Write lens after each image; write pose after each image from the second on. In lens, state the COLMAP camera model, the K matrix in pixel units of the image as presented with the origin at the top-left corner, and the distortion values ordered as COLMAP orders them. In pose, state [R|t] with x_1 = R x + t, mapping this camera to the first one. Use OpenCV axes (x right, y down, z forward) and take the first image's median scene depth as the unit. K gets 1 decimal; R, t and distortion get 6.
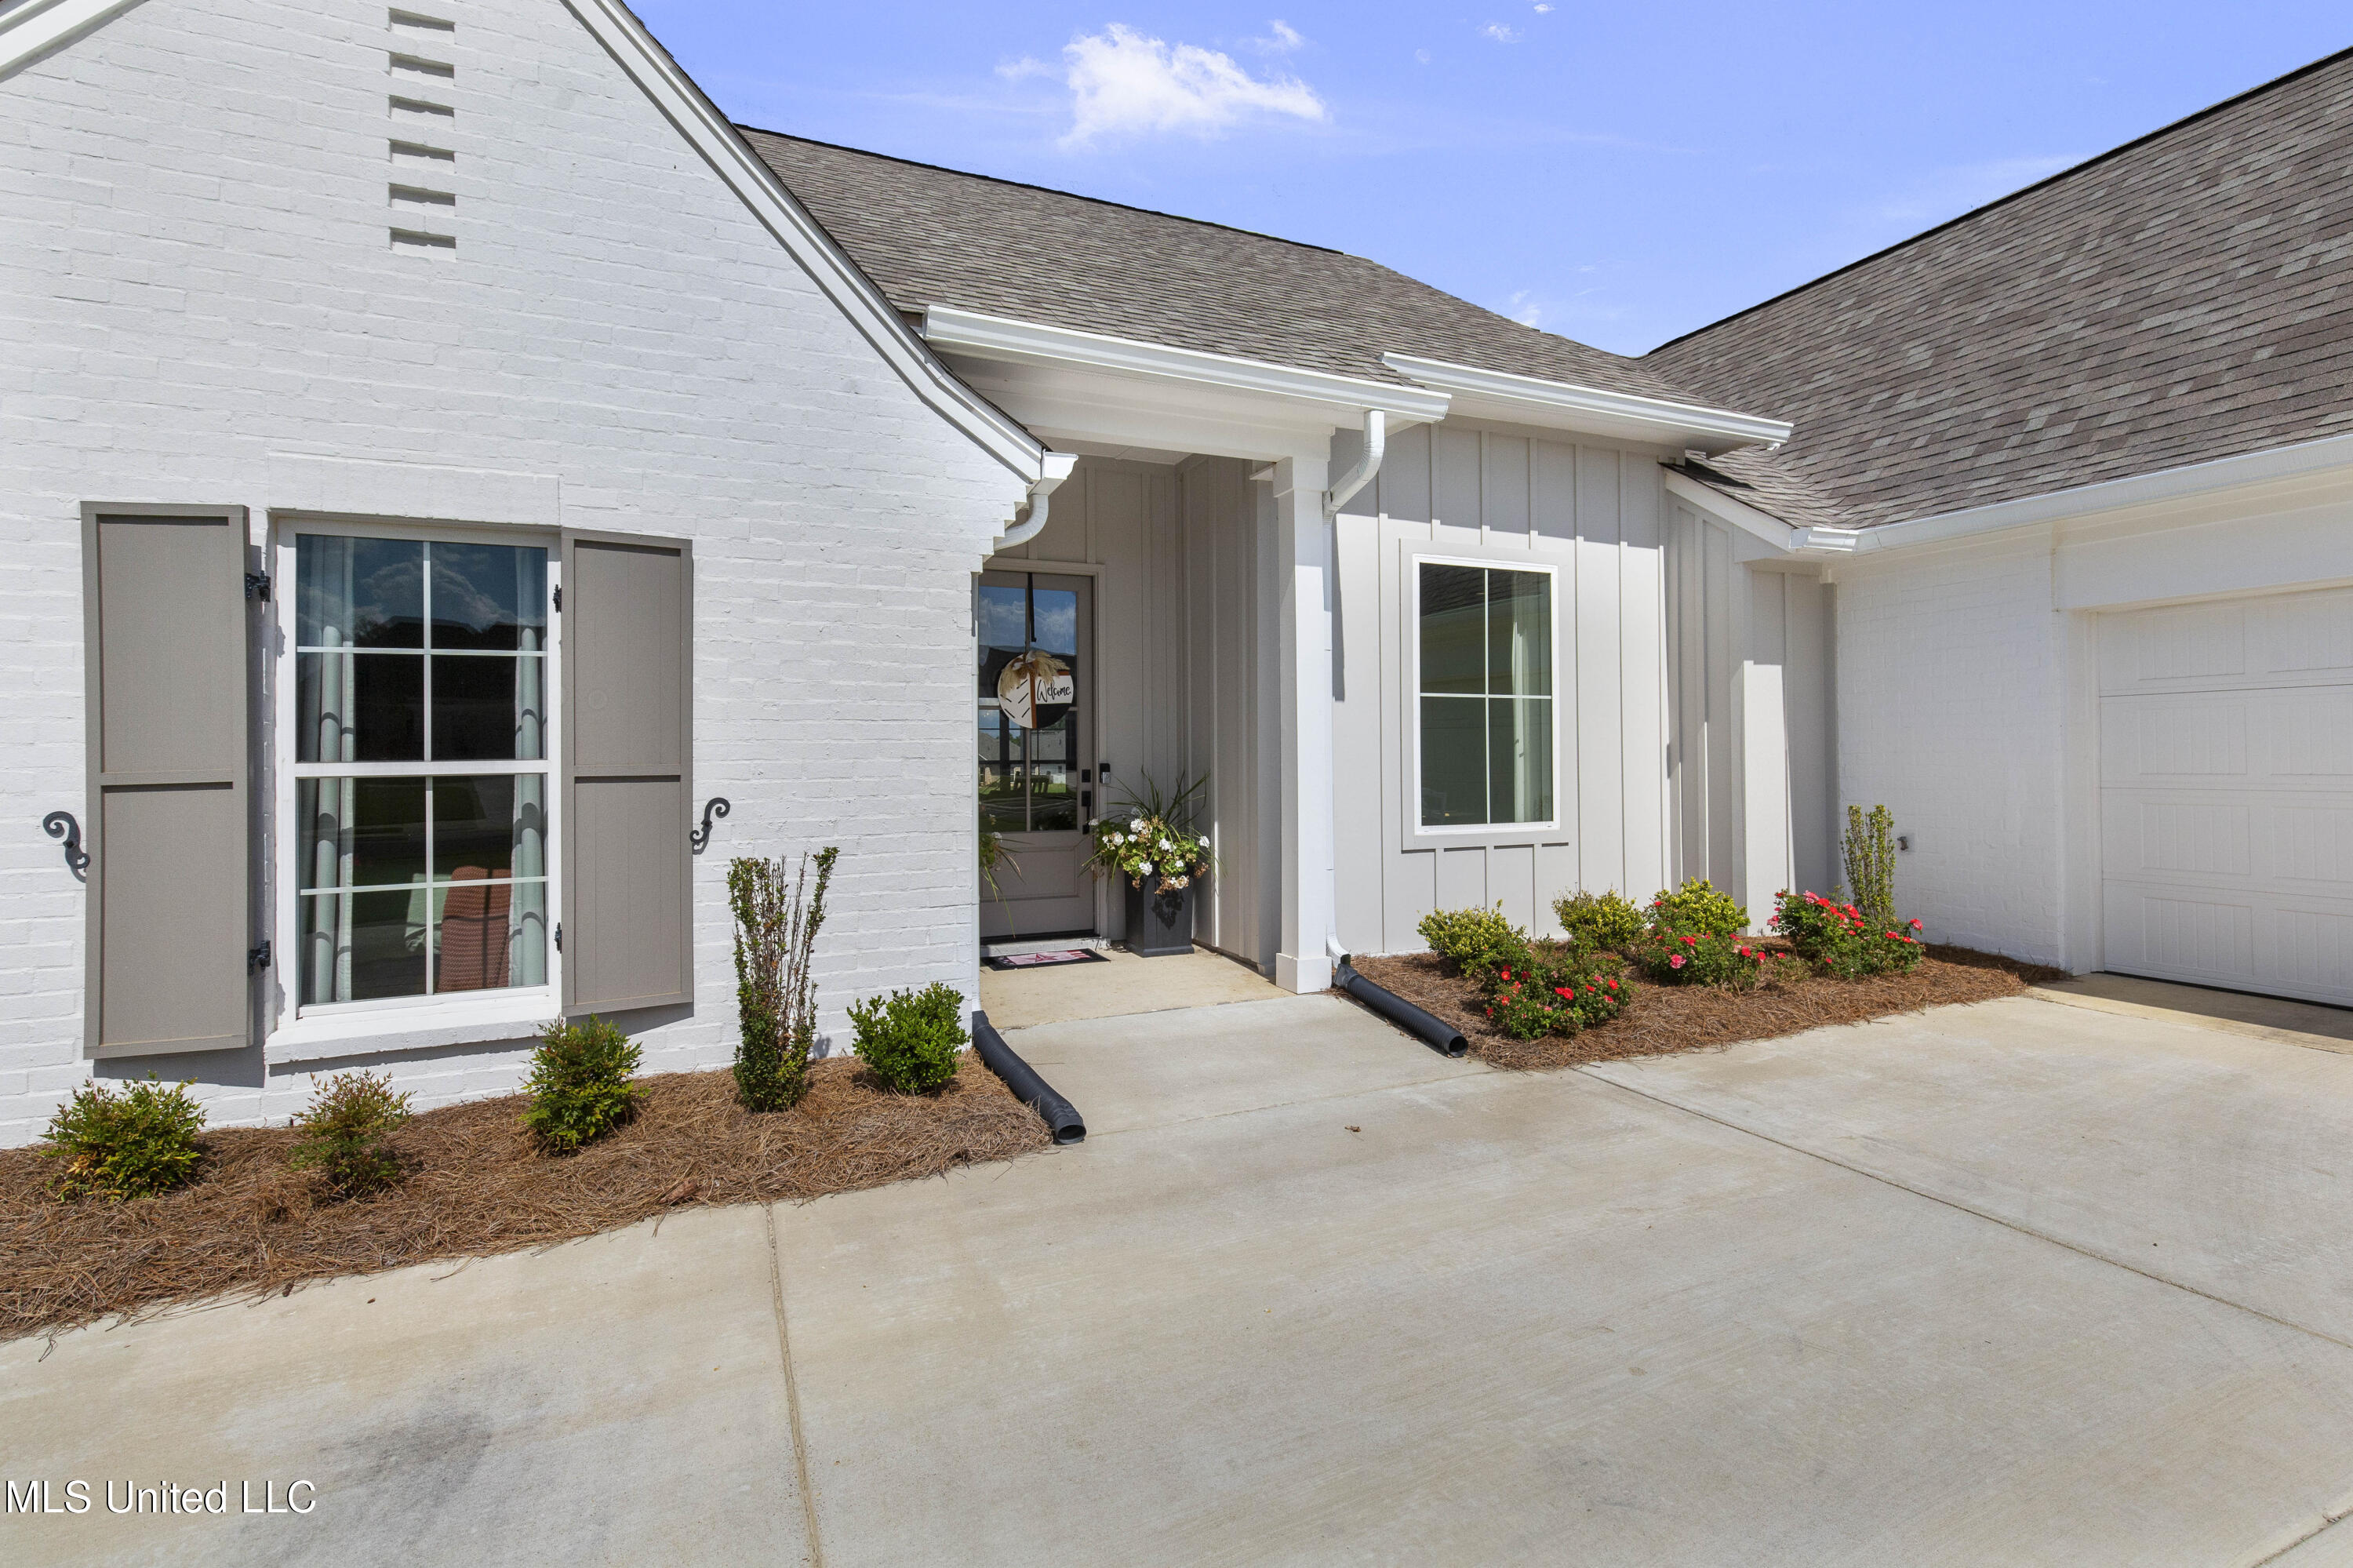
lens RADIAL K [[1069.8, 0, 1181.9], [0, 1069.8, 747.2], [0, 0, 1]] dist [0.002913, -0.000530]
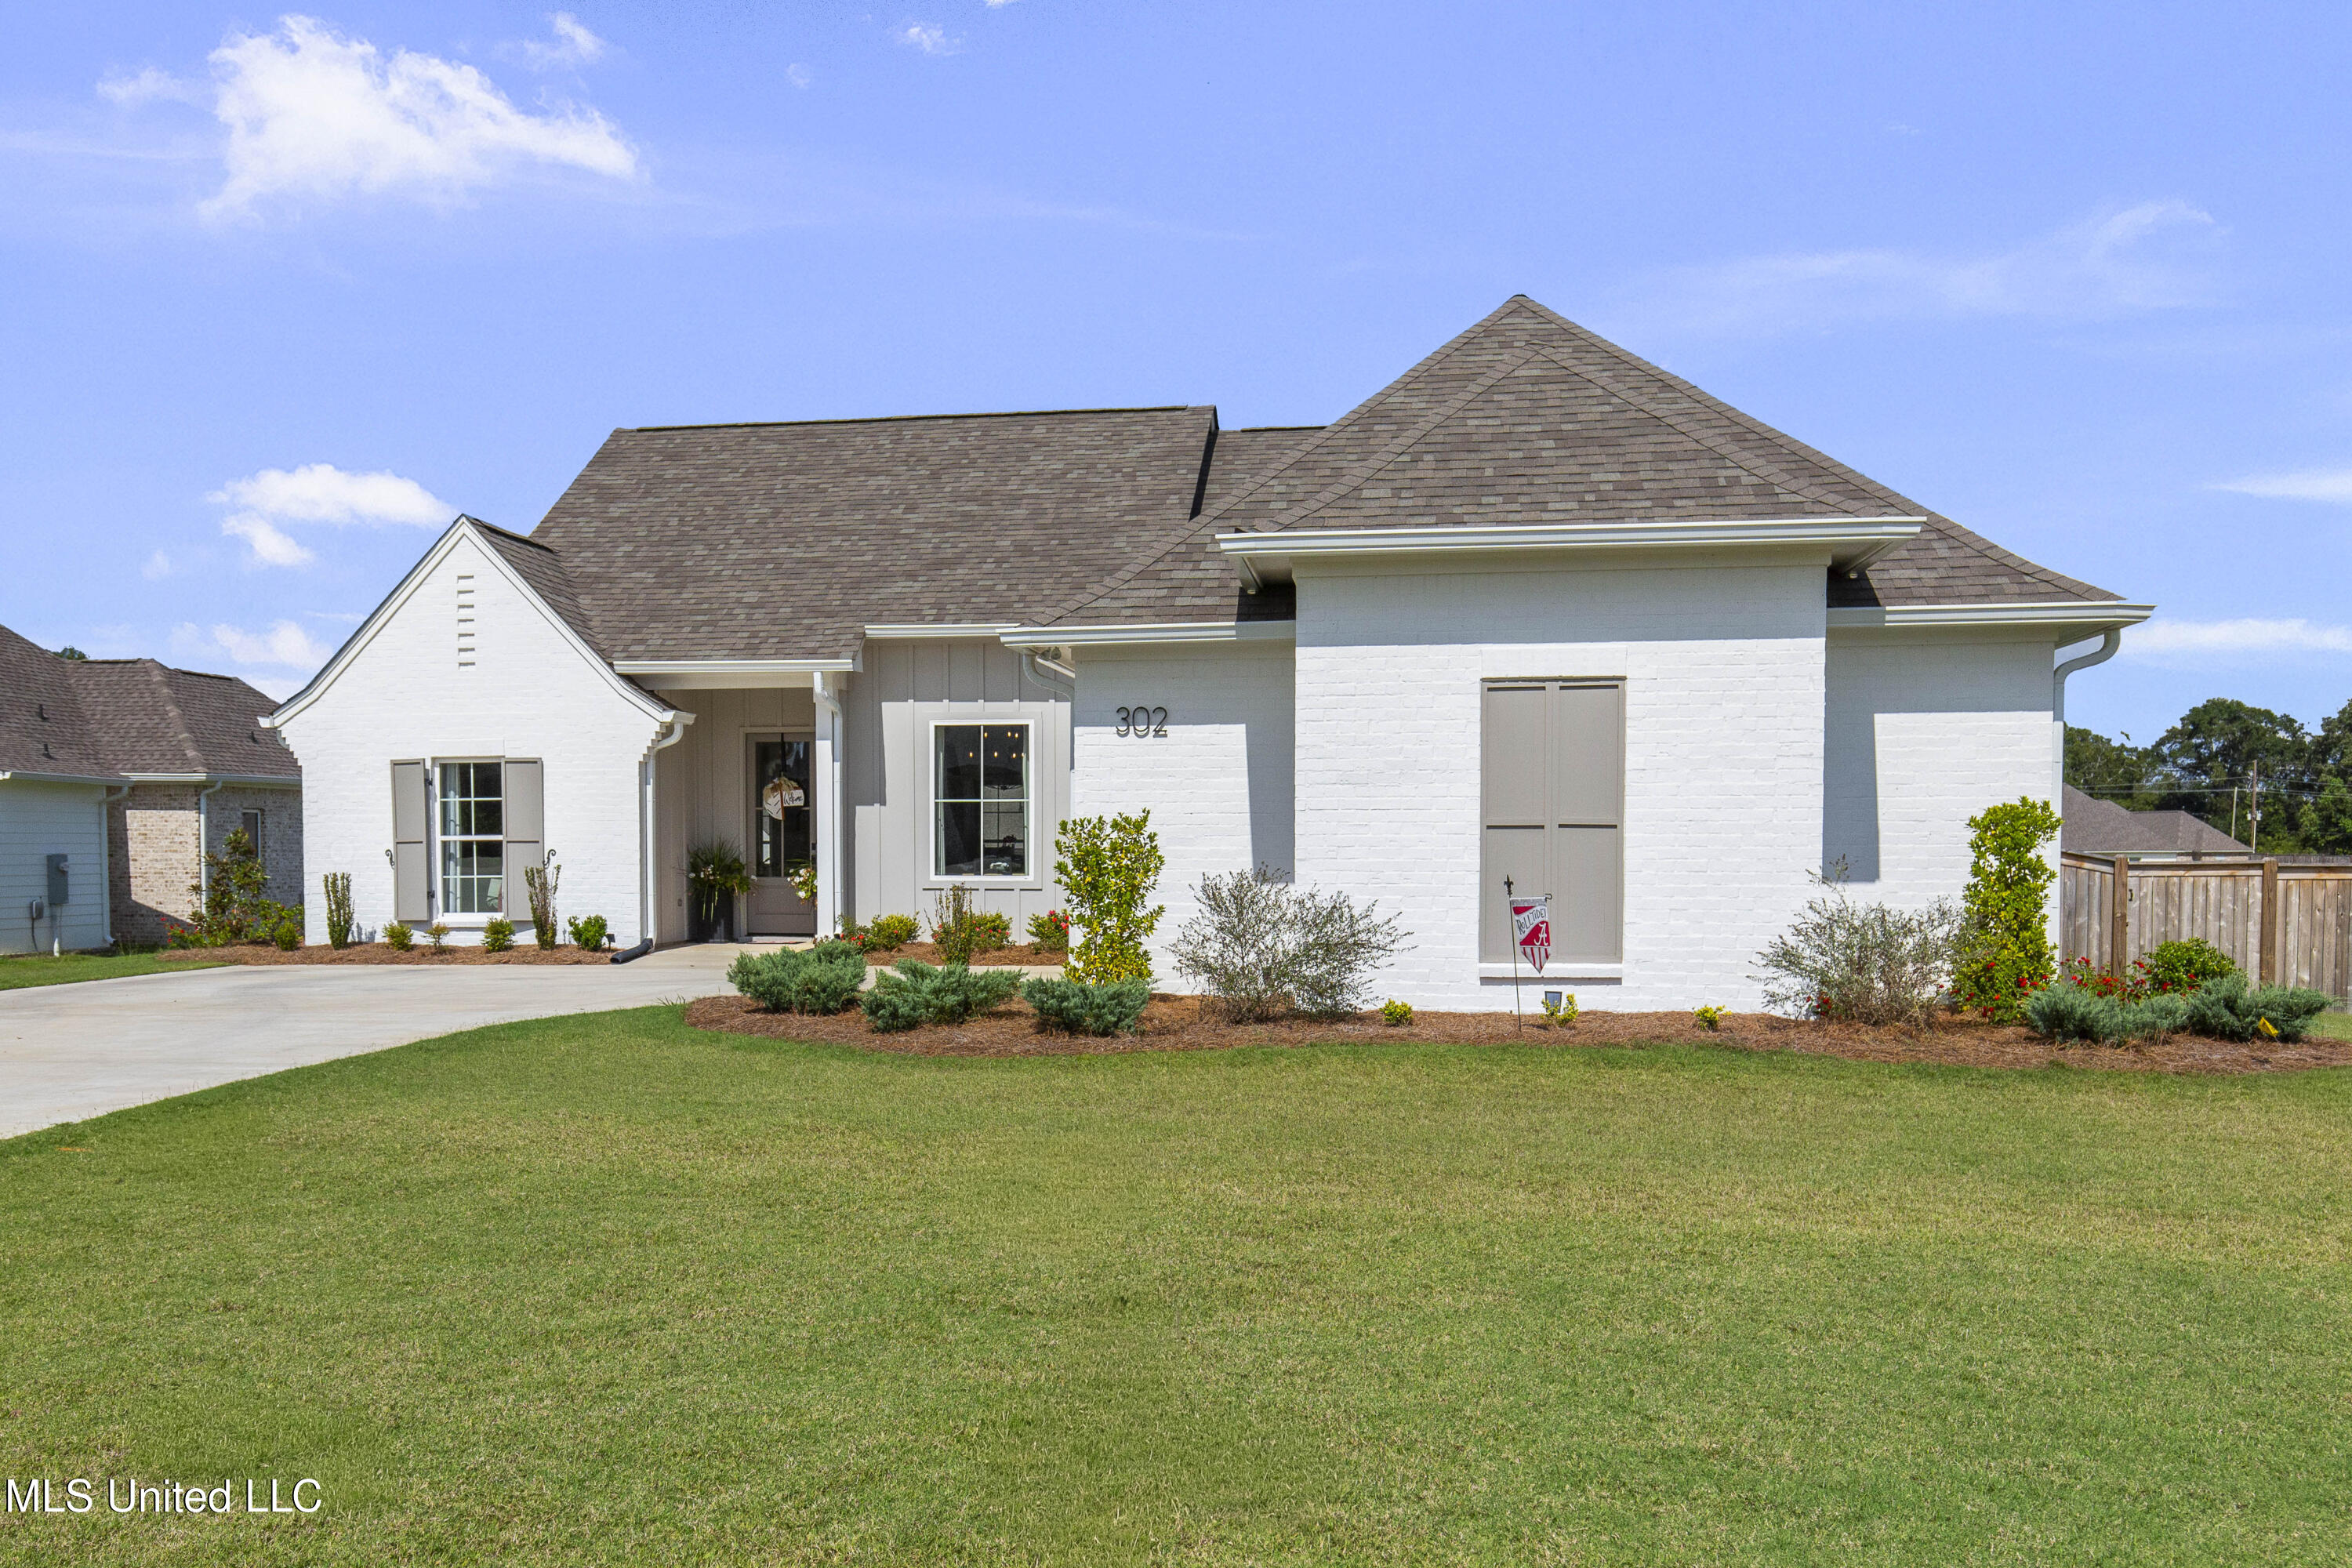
lens RADIAL K [[1994.9, 0, 1082.6], [0, 1994.9, 929.7], [0, 0, 1]] dist [-0.001608, 0.003805]
pose [[0.841962, 0.027769, -0.538821, 2.698897], [0.000252, 0.998654, 0.051861, -0.009122], [0.539536, -0.043801, 0.840822, -2.011065]]
